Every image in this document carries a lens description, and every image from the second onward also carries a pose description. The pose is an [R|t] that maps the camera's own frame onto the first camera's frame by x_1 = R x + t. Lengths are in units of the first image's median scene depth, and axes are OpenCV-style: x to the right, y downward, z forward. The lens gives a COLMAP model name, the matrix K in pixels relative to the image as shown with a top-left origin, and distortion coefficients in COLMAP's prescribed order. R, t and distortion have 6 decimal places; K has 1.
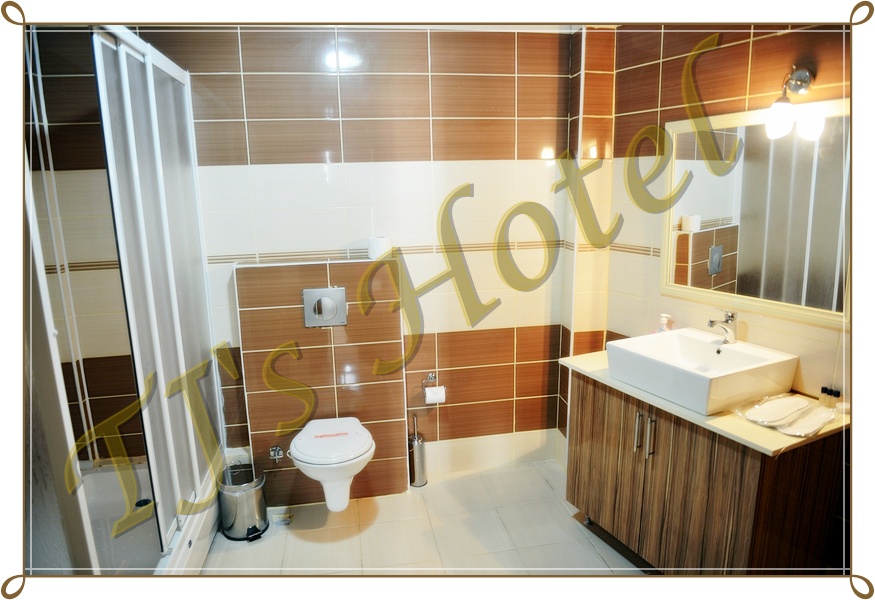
lens RADIAL K [[574.8, 0, 438.9], [0, 574.8, 300.0], [0, 0, 1]] dist [-0.026421, -0.004333]
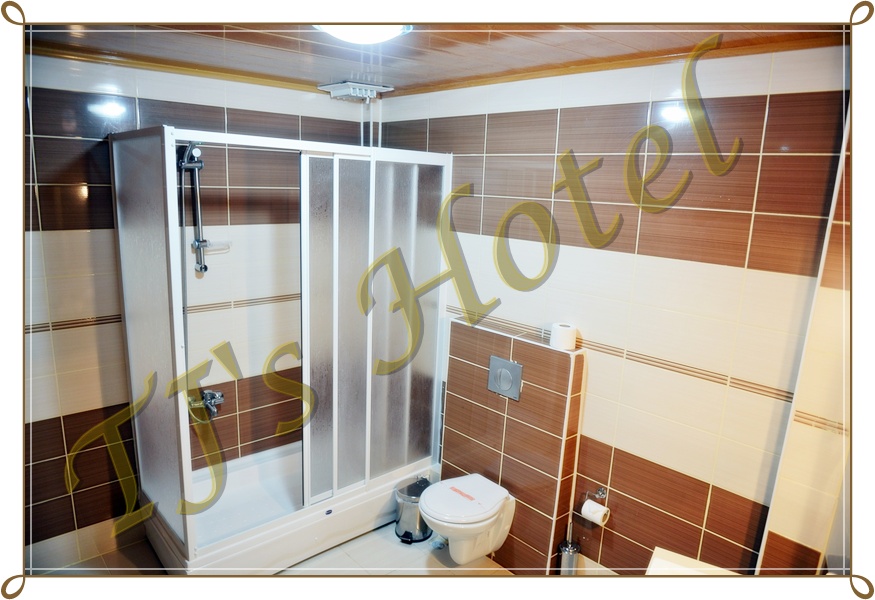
lens RADIAL K [[574.8, 0, 439.1], [0, 574.8, 303.5], [0, 0, 1]] dist [-0.026421, -0.004333]
pose [[0.540260, 0.220407, -0.812121, 0.542660], [-0.219020, 0.968657, 0.117188, -0.209008], [0.812496, 0.114559, 0.571600, 0.290901]]
